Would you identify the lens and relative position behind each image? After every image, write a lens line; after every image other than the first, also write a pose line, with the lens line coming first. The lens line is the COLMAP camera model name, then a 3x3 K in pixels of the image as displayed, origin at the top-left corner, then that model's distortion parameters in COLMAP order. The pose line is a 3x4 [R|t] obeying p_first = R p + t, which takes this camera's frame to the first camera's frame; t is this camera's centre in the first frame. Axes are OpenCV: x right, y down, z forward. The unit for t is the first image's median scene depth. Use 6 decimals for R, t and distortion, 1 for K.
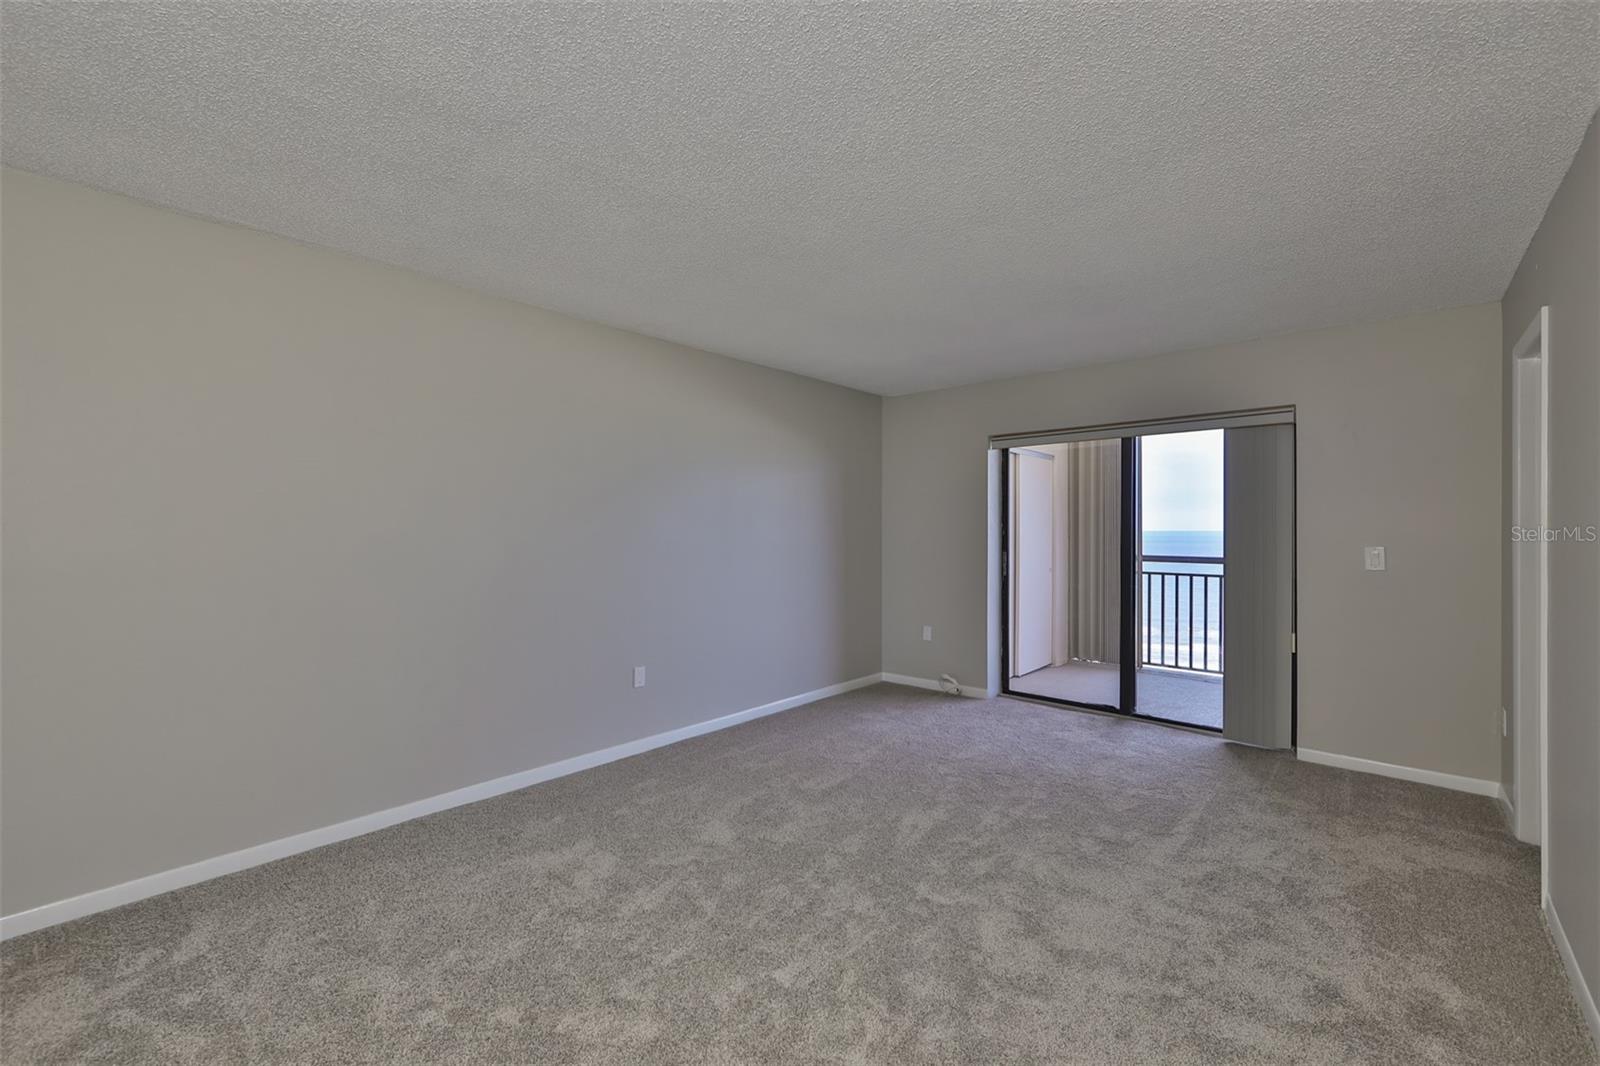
lens RADIAL K [[670.6, 0, 808.1], [0, 670.6, 530.3], [0, 0, 1]] dist [0.006972, -0.002293]
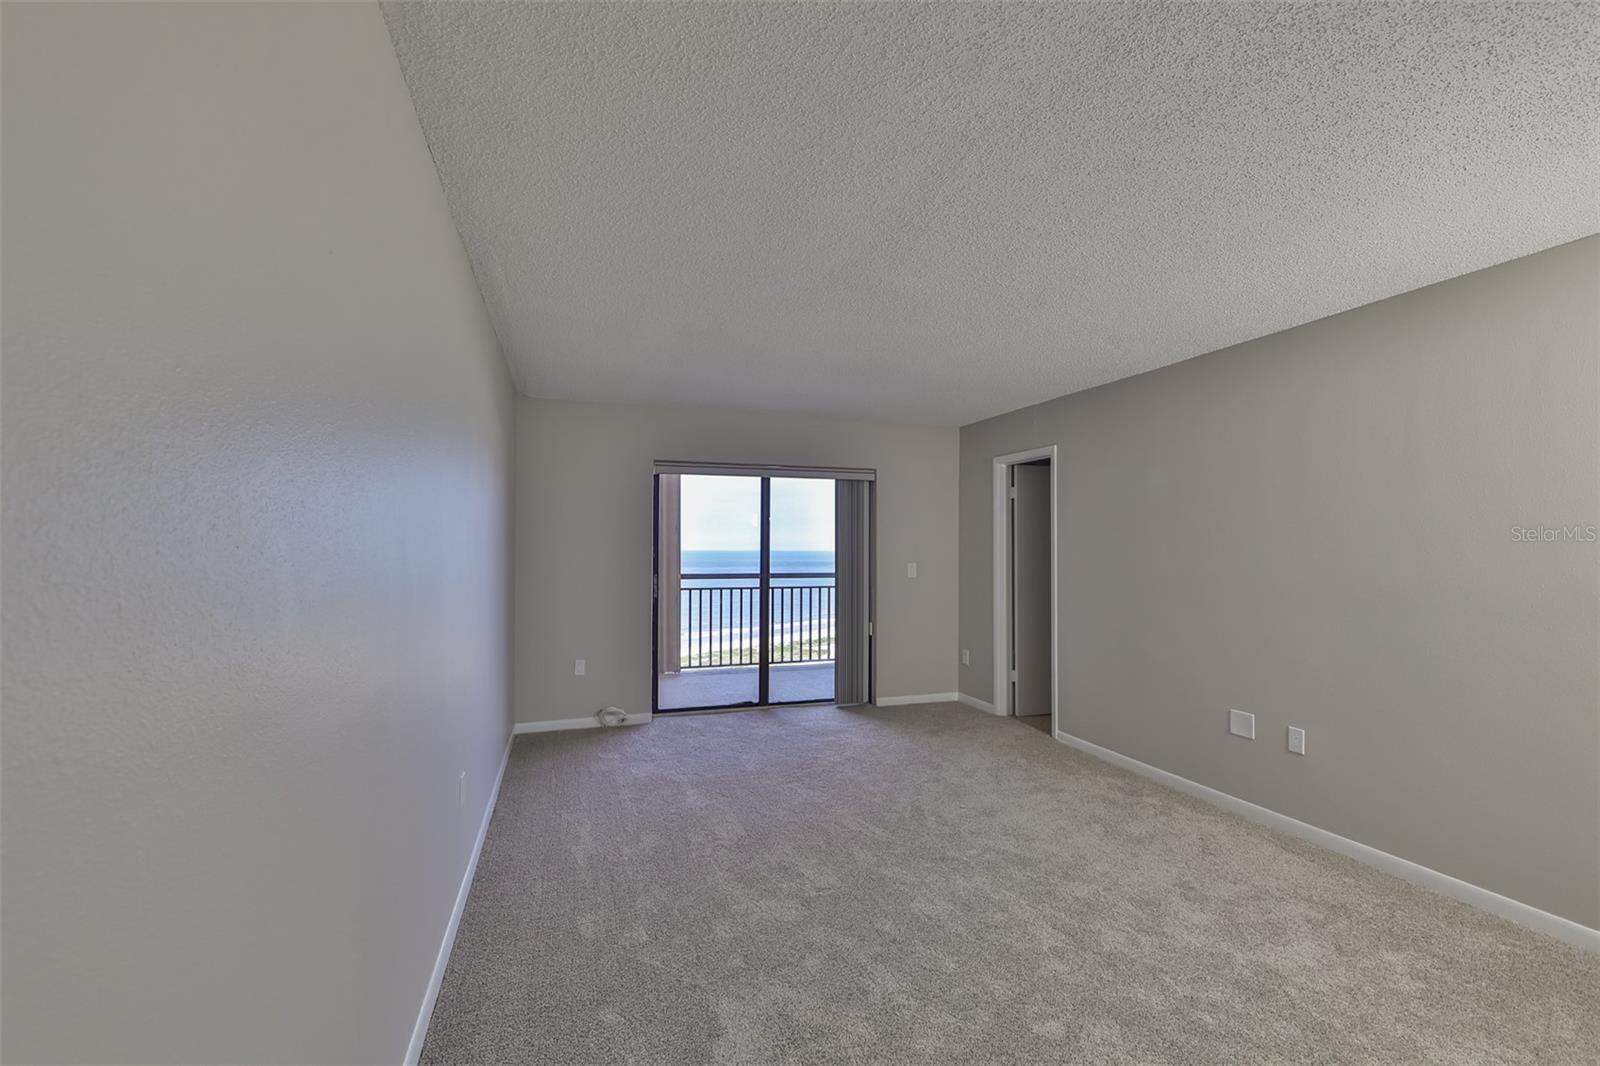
lens RADIAL K [[670.6, 0, 809.9], [0, 670.6, 543.4], [0, 0, 1]] dist [0.006972, -0.002293]
pose [[0.480261, 0.010351, 0.877064, -0.579901], [-0.003947, 0.999946, -0.009640, -0.006238], [-0.877116, 0.001168, 0.480276, 0.367527]]
